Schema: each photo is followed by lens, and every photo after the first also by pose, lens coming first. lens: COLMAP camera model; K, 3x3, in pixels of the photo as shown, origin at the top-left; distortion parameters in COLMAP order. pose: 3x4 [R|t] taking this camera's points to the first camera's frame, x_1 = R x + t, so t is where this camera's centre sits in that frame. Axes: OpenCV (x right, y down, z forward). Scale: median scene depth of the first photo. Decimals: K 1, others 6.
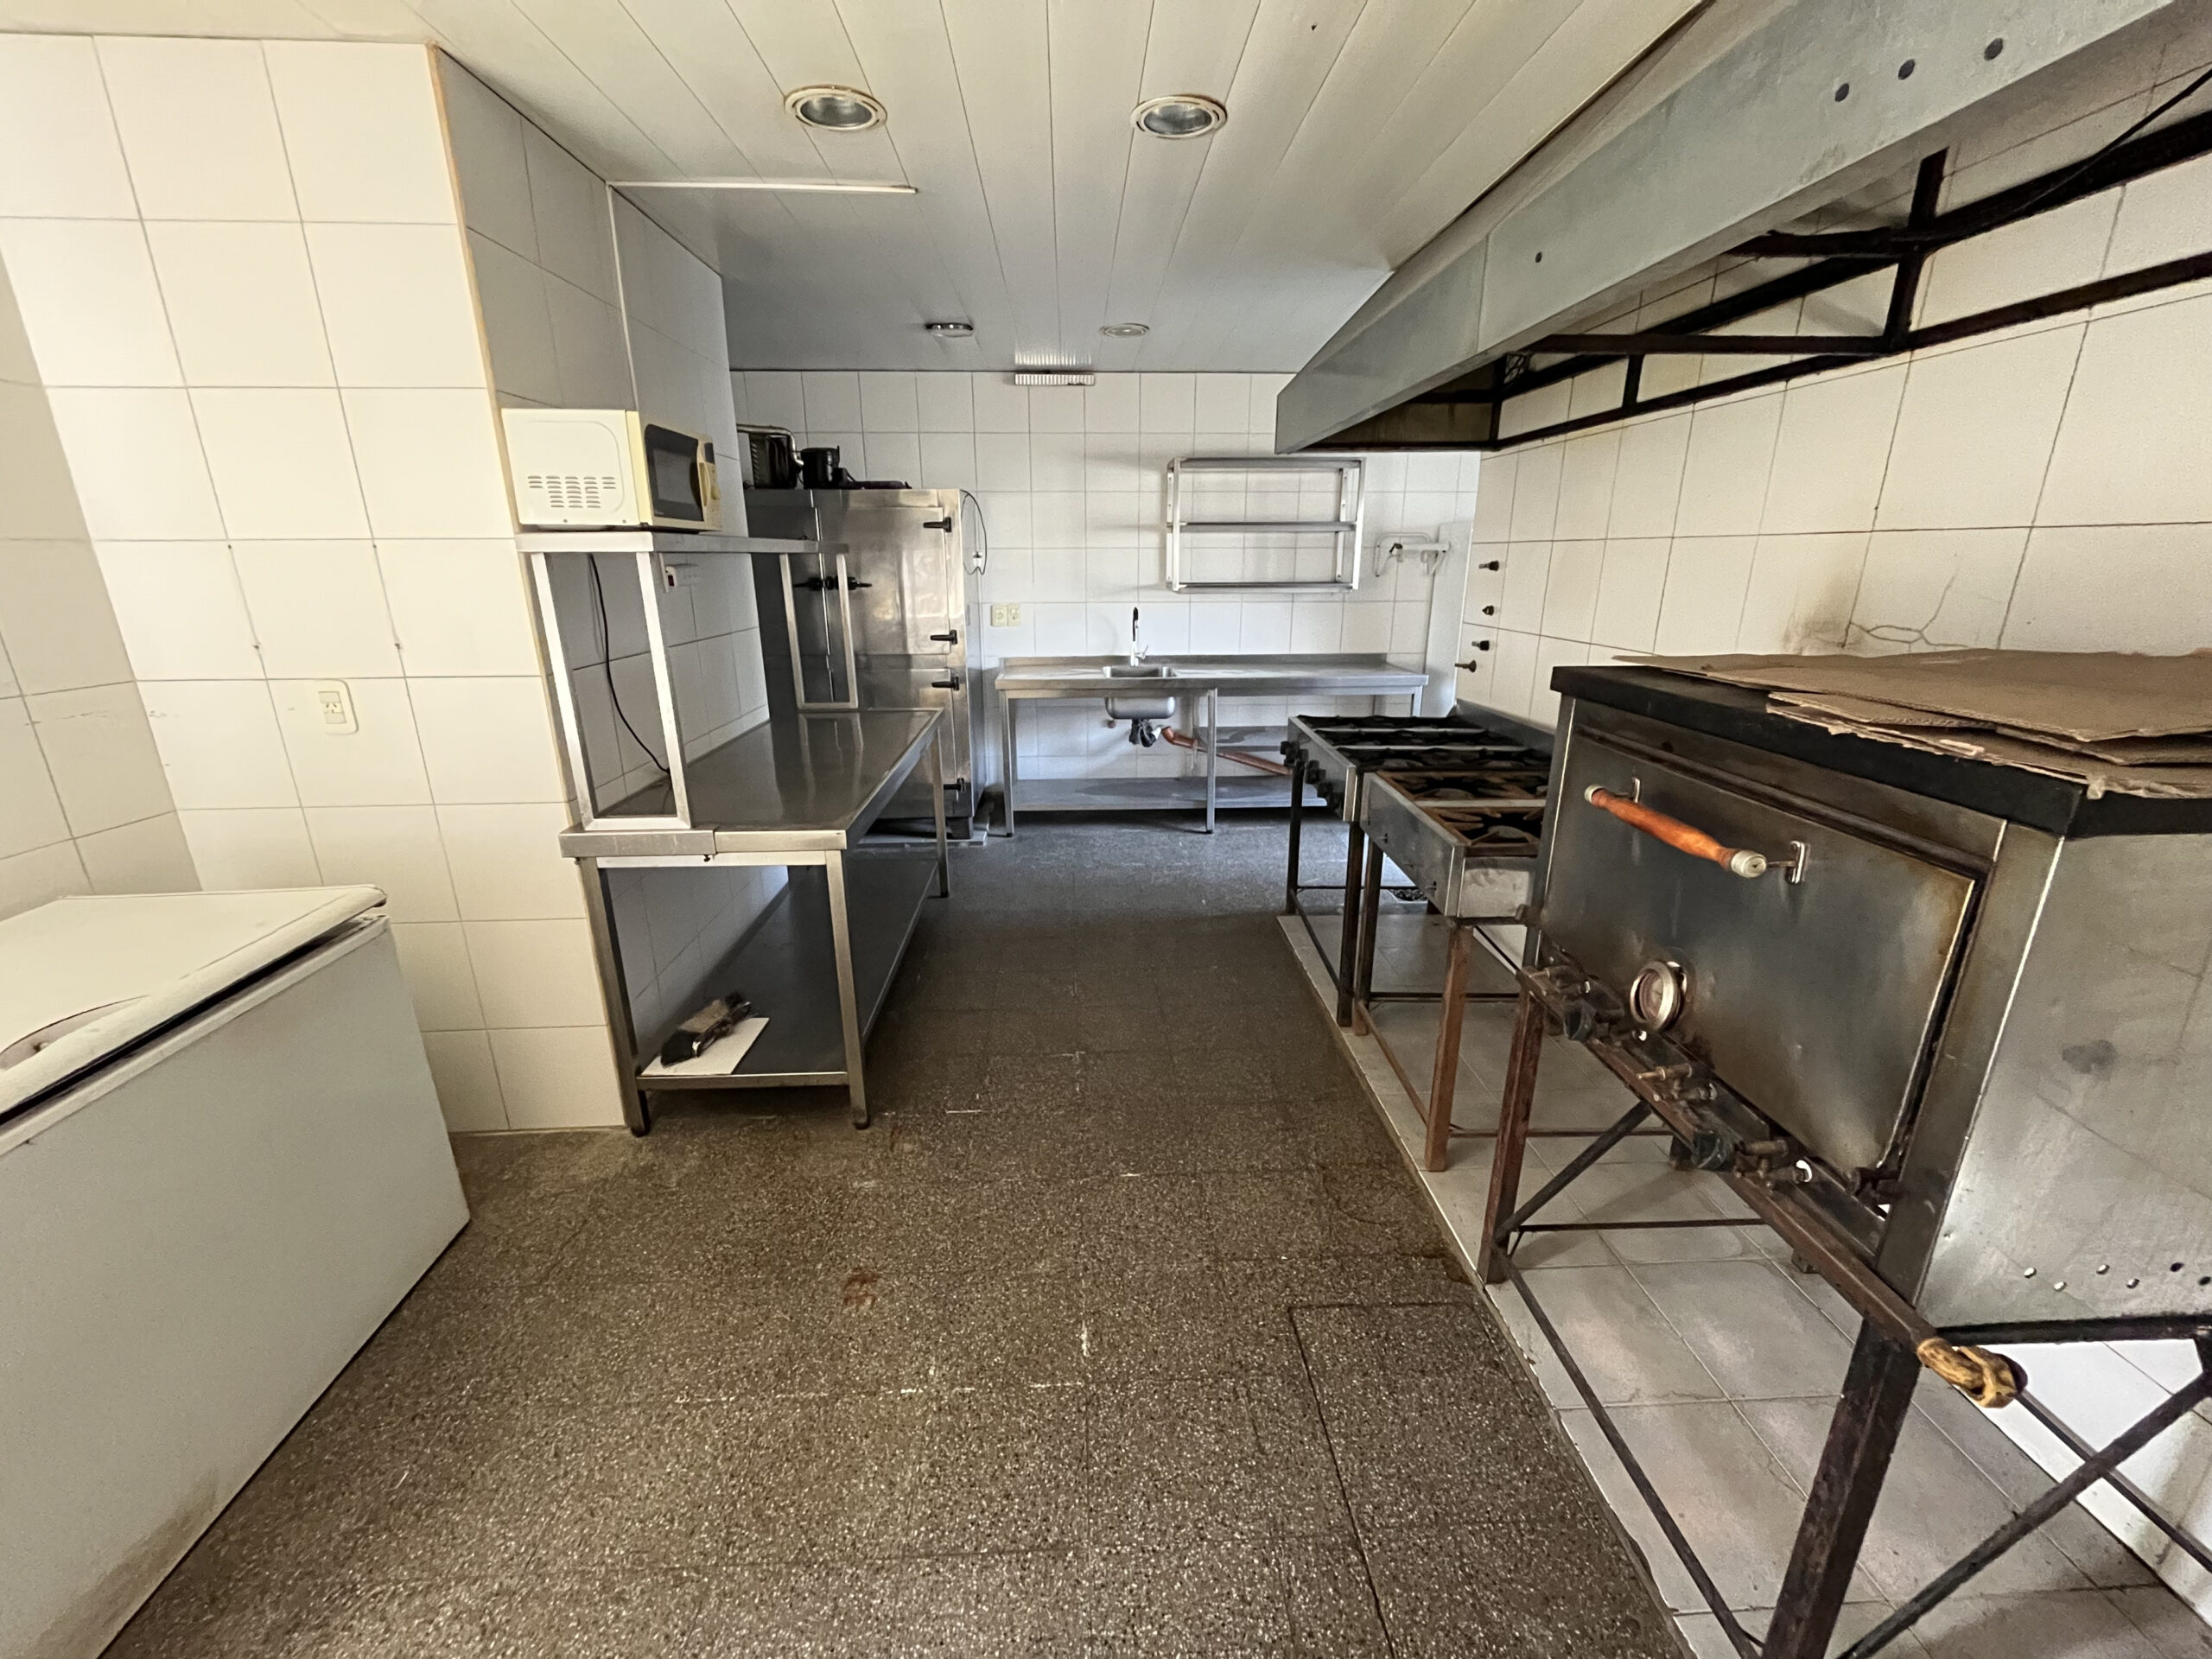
lens RADIAL K [[890.9, 0, 1111.0], [0, 890.9, 825.6], [0, 0, 1]] dist [-0.000865, -0.000155]
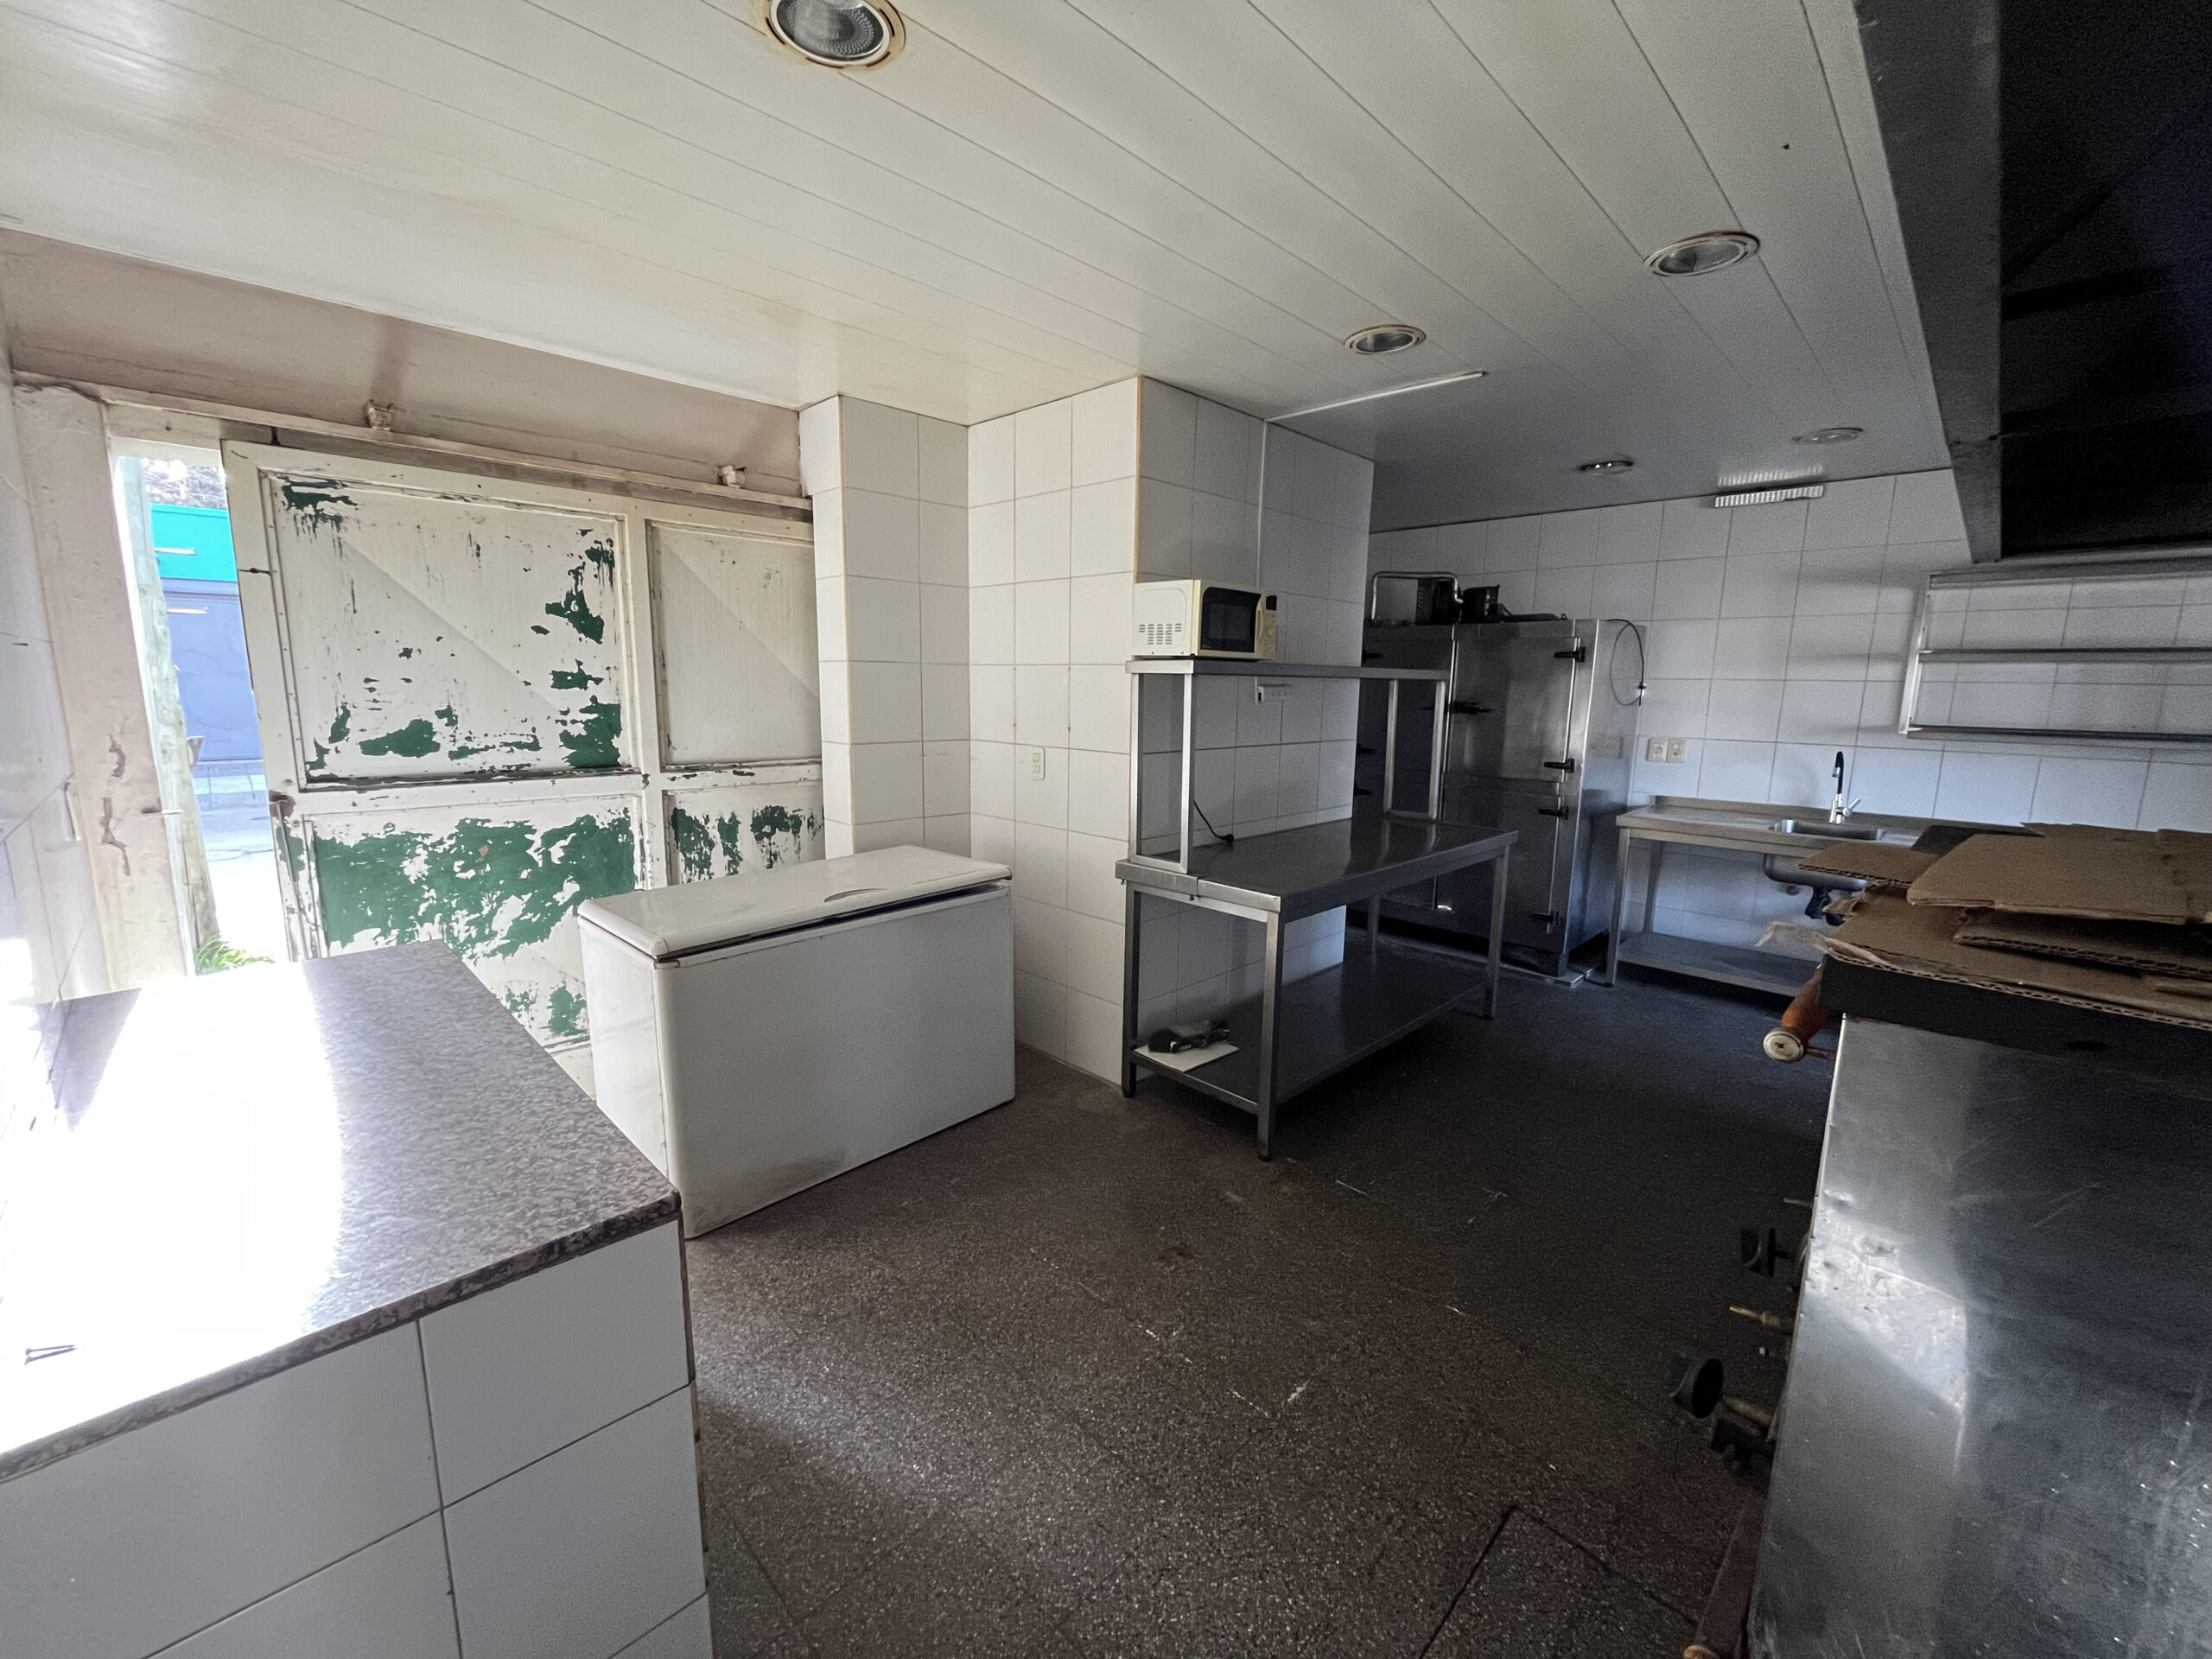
lens RADIAL K [[890.9, 0, 1111.0], [0, 890.9, 825.6], [0, 0, 1]] dist [-0.000865, -0.000155]
pose [[0.676885, 0.132874, -0.723997, 0.367298], [-0.231564, 0.972074, -0.038092, 0.008925], [0.698717, 0.193436, 0.688751, -0.014277]]
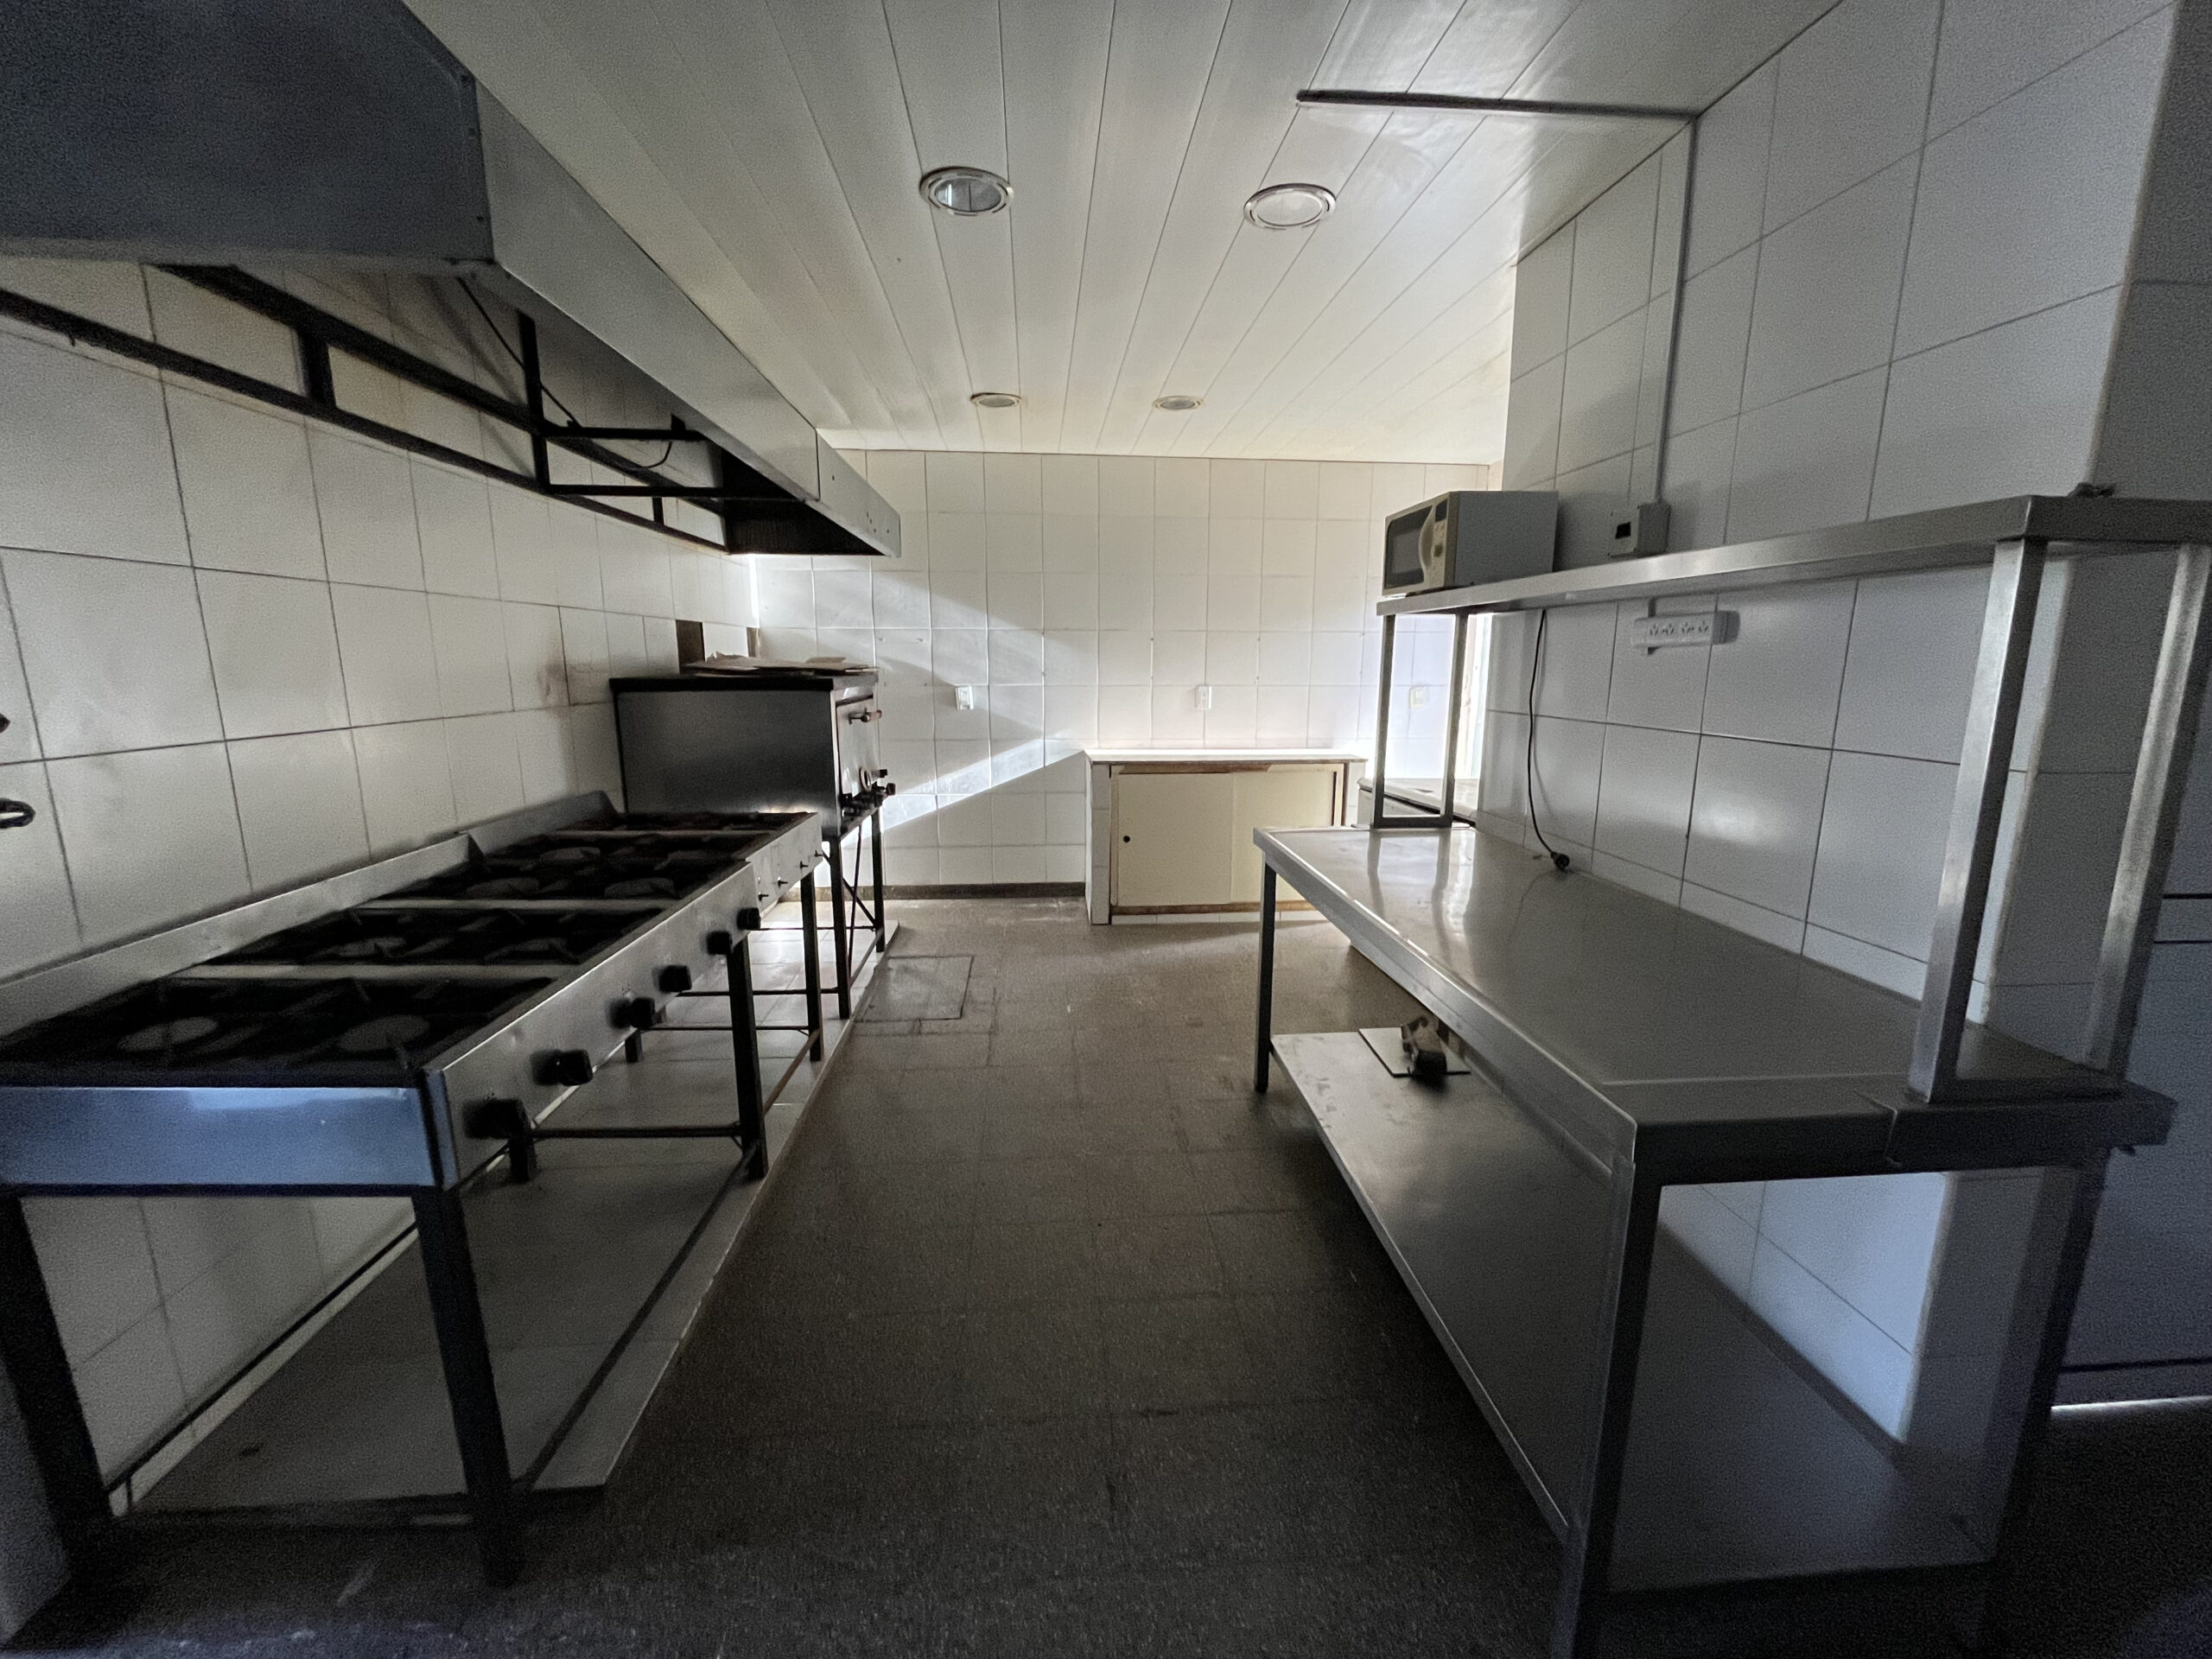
lens RADIAL K [[890.9, 0, 1111.0], [0, 890.9, 825.6], [0, 0, 1]] dist [-0.000865, -0.000155]
pose [[-0.999441, 0.009200, -0.032156, -0.043497], [-0.006697, 0.886911, 0.461892, -0.570696], [0.032769, 0.461849, -0.886353, 2.064257]]
